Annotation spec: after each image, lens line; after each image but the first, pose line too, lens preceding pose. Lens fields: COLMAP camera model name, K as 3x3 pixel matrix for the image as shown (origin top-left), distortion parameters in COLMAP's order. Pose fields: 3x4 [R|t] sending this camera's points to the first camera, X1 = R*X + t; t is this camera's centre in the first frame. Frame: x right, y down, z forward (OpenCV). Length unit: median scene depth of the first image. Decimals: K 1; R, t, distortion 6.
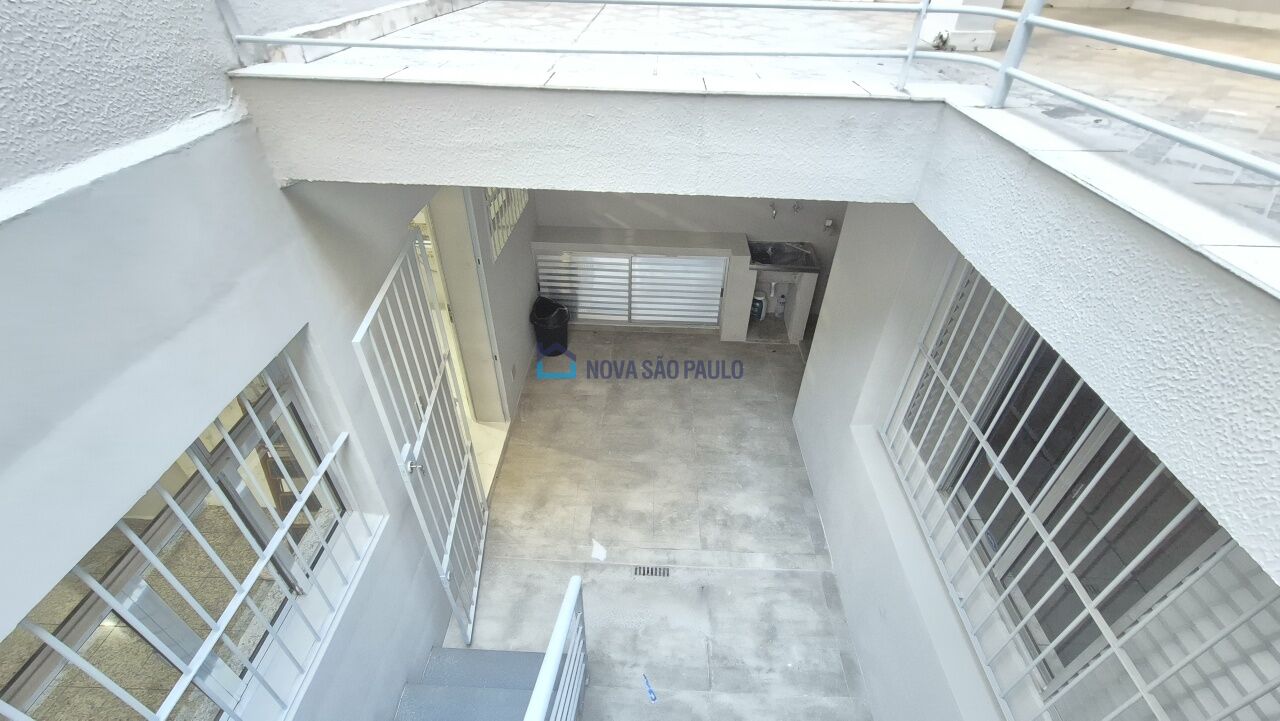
lens RADIAL K [[523.8, 0, 638.7], [0, 523.8, 359.9], [0, 0, 1]] dist [0.000807, 0.000337]
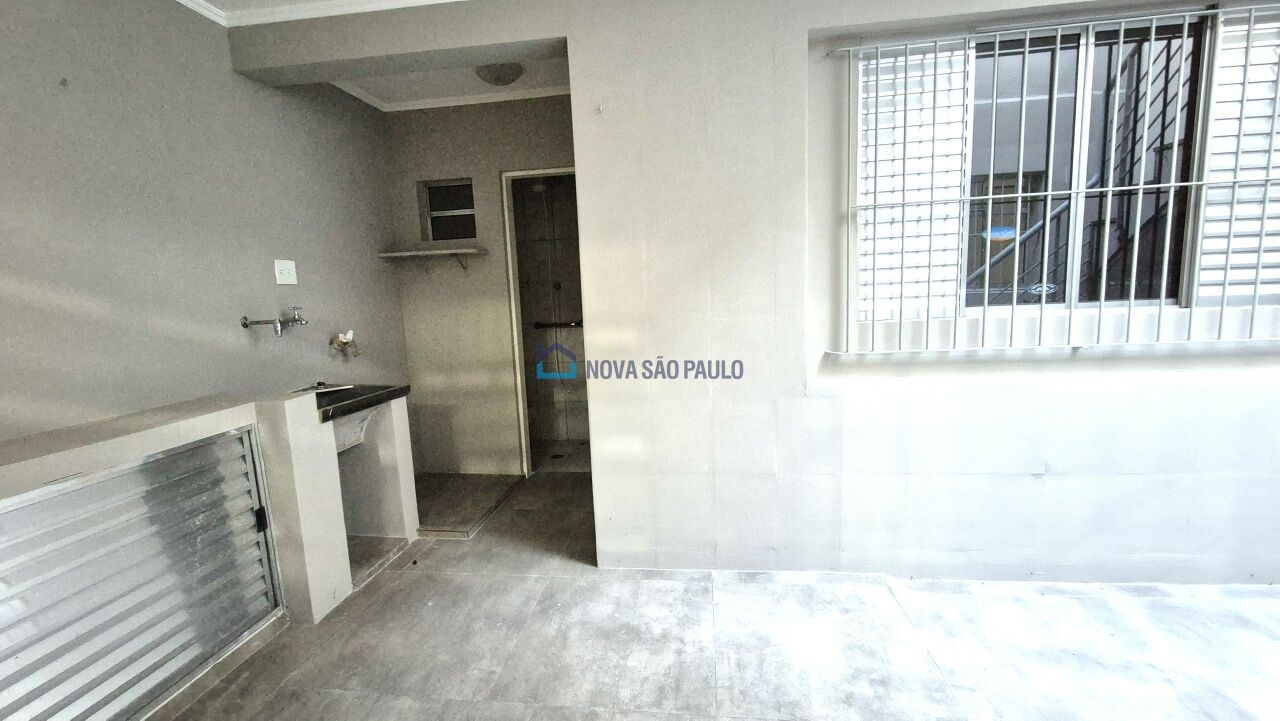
lens RADIAL K [[523.8, 0, 638.7], [0, 523.8, 359.9], [0, 0, 1]] dist [0.000807, 0.000337]
pose [[0.089501, -0.155828, 0.983721, -0.226603], [0.653209, 0.754786, 0.060133, -0.064169], [-0.751869, 0.637194, 0.169343, 0.735951]]
